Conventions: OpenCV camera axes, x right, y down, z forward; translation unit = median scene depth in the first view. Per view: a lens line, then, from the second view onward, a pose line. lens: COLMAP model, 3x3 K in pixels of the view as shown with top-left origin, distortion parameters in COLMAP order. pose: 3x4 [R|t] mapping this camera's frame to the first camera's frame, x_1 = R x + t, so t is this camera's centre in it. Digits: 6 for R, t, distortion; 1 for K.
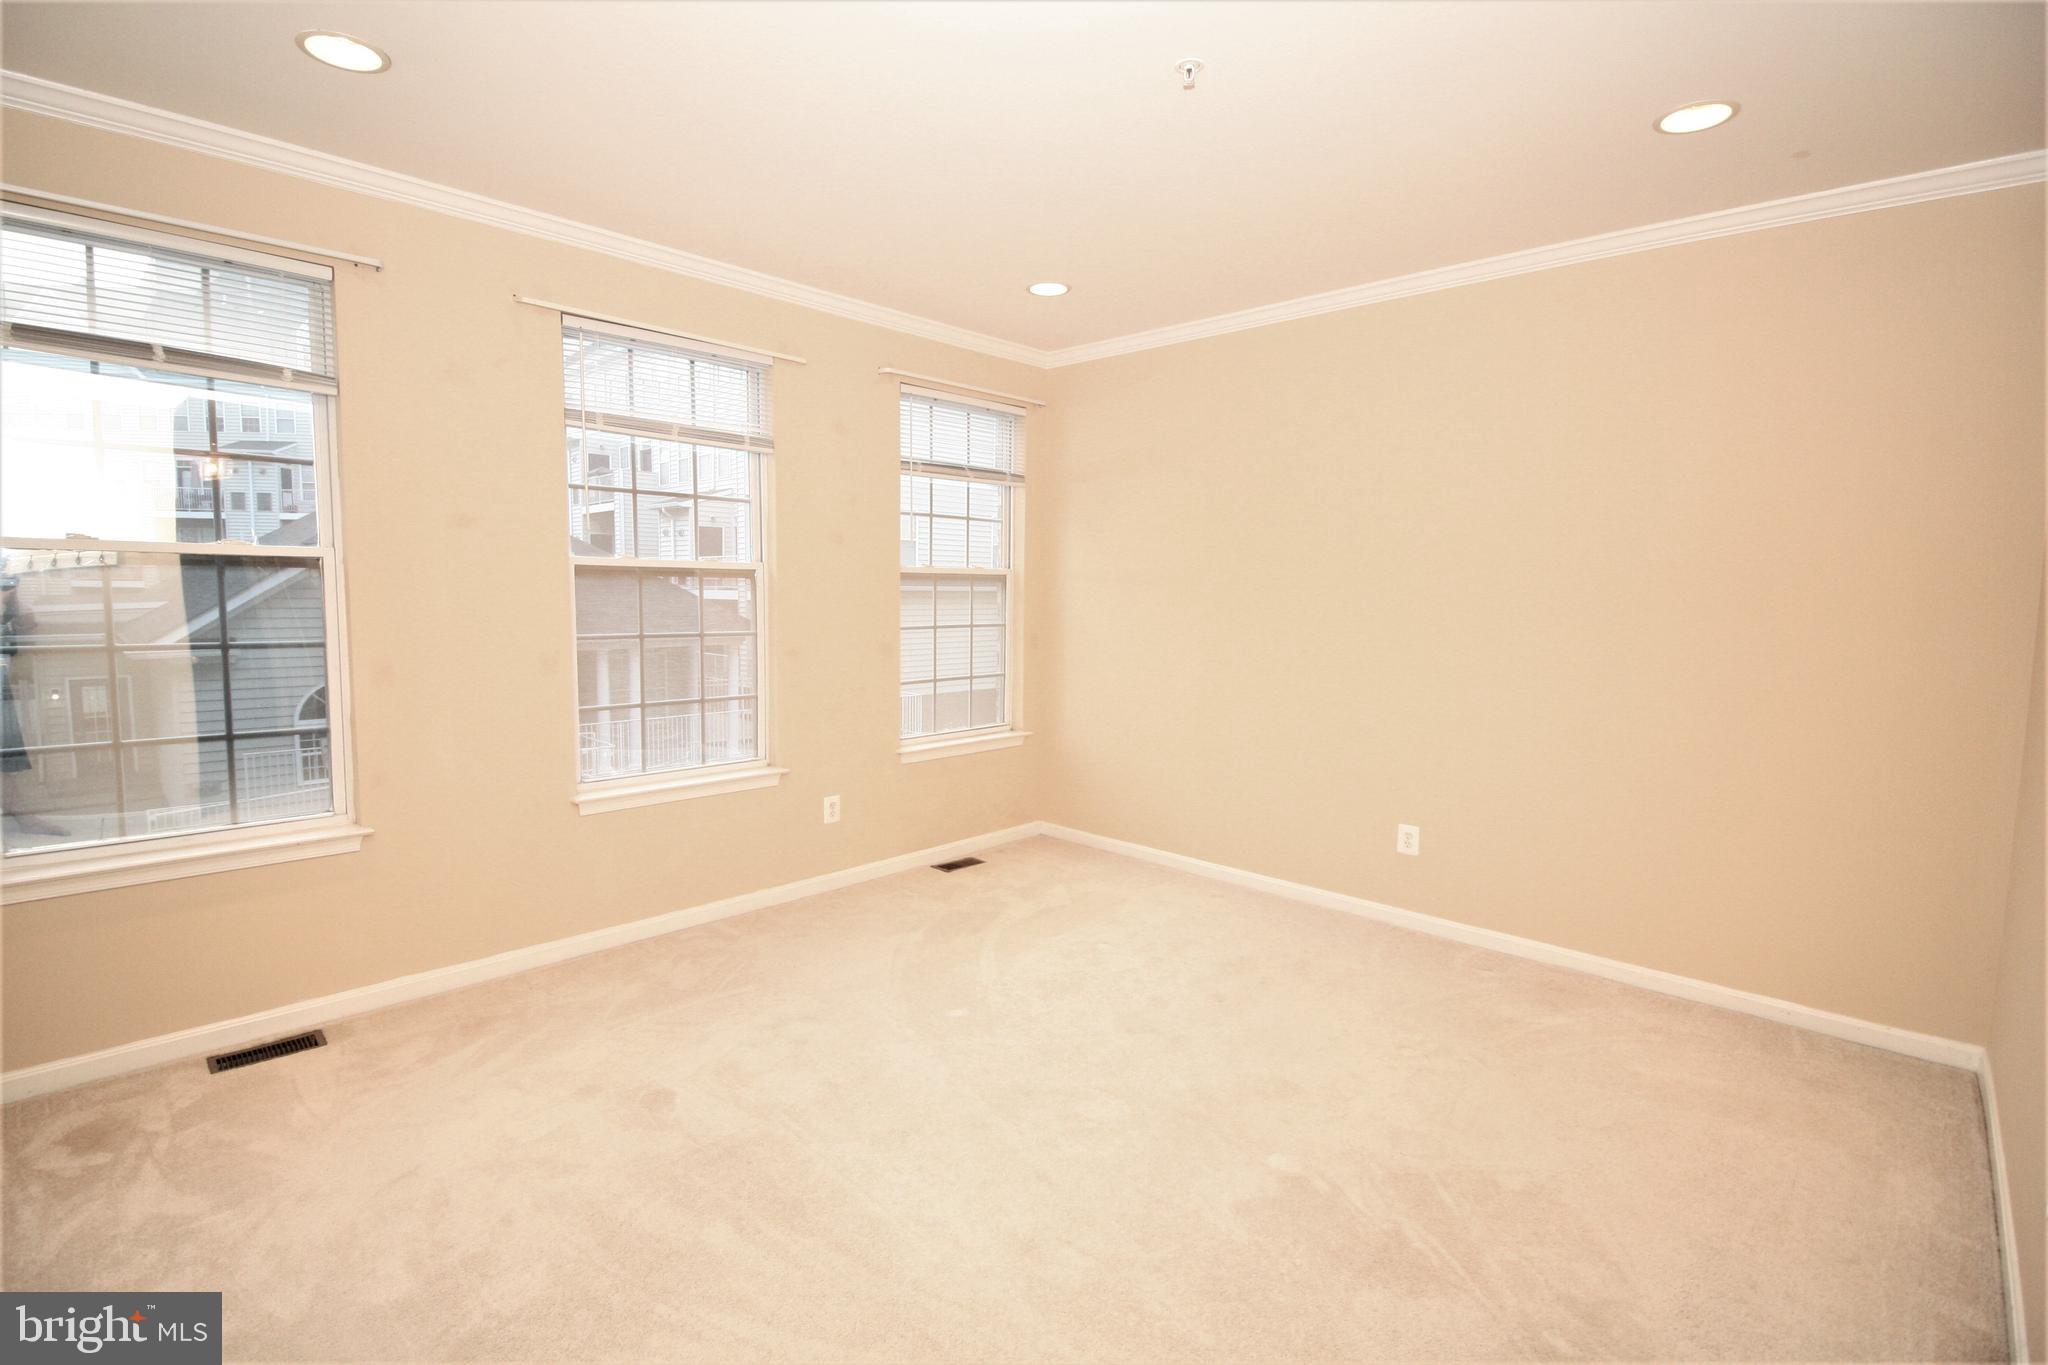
lens RADIAL K [[959.3, 0, 1024.8], [0, 959.3, 674.7], [0, 0, 1]] dist [-0.003661, -0.008802]
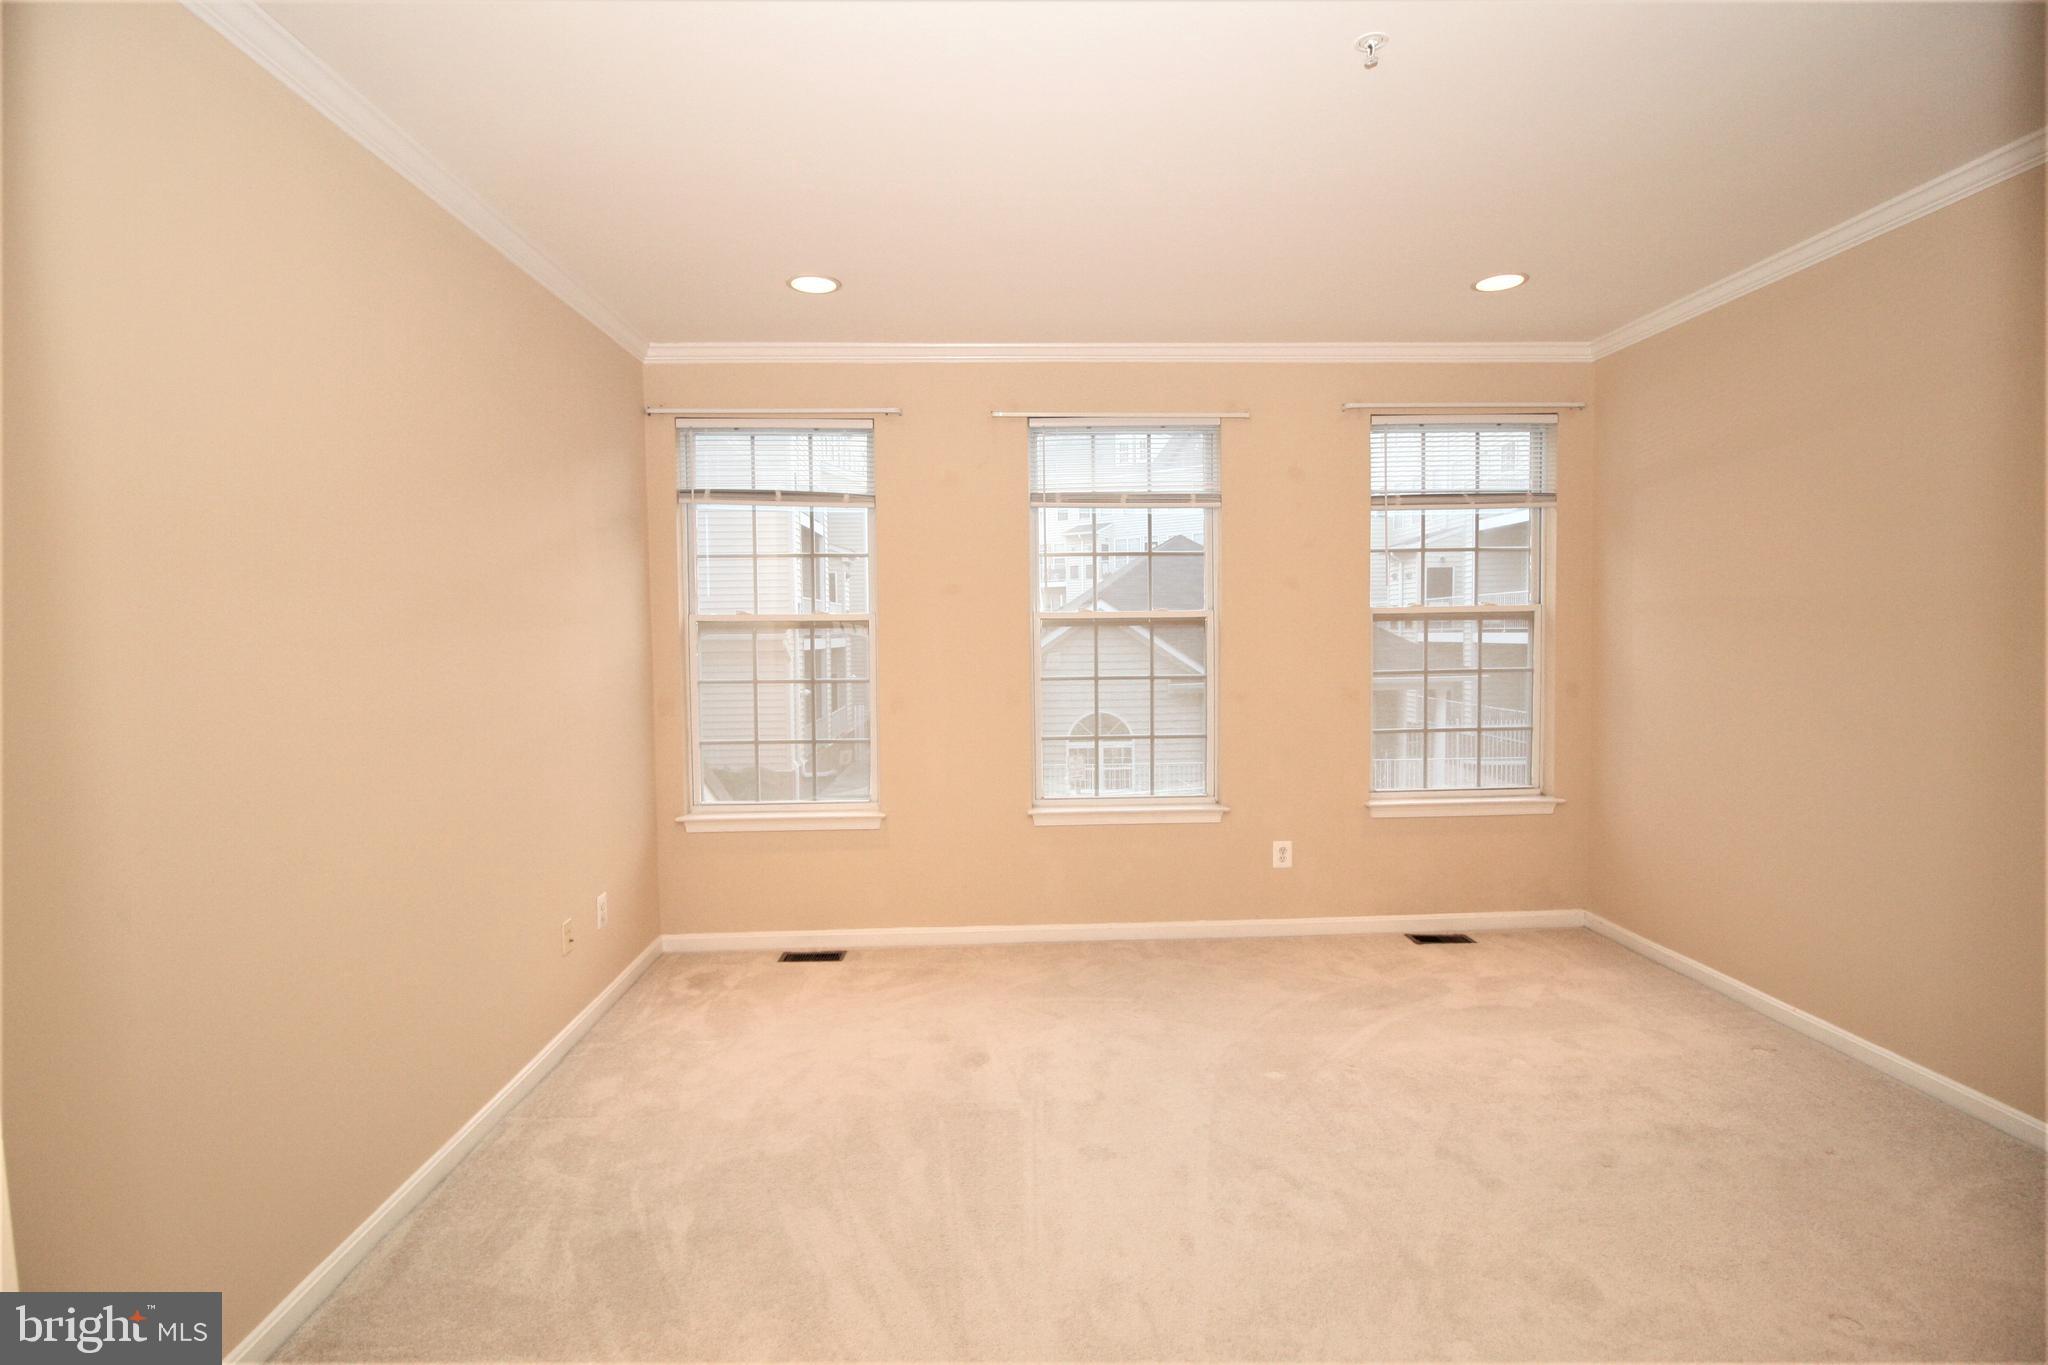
lens RADIAL K [[959.3, 0, 1011.2], [0, 959.3, 673.9], [0, 0, 1]] dist [-0.003661, -0.008802]
pose [[0.716476, 0.006642, -0.697580, 0.310653], [-0.039182, 0.998759, -0.030734, -0.005015], [0.696511, 0.049353, 0.715847, 0.089996]]
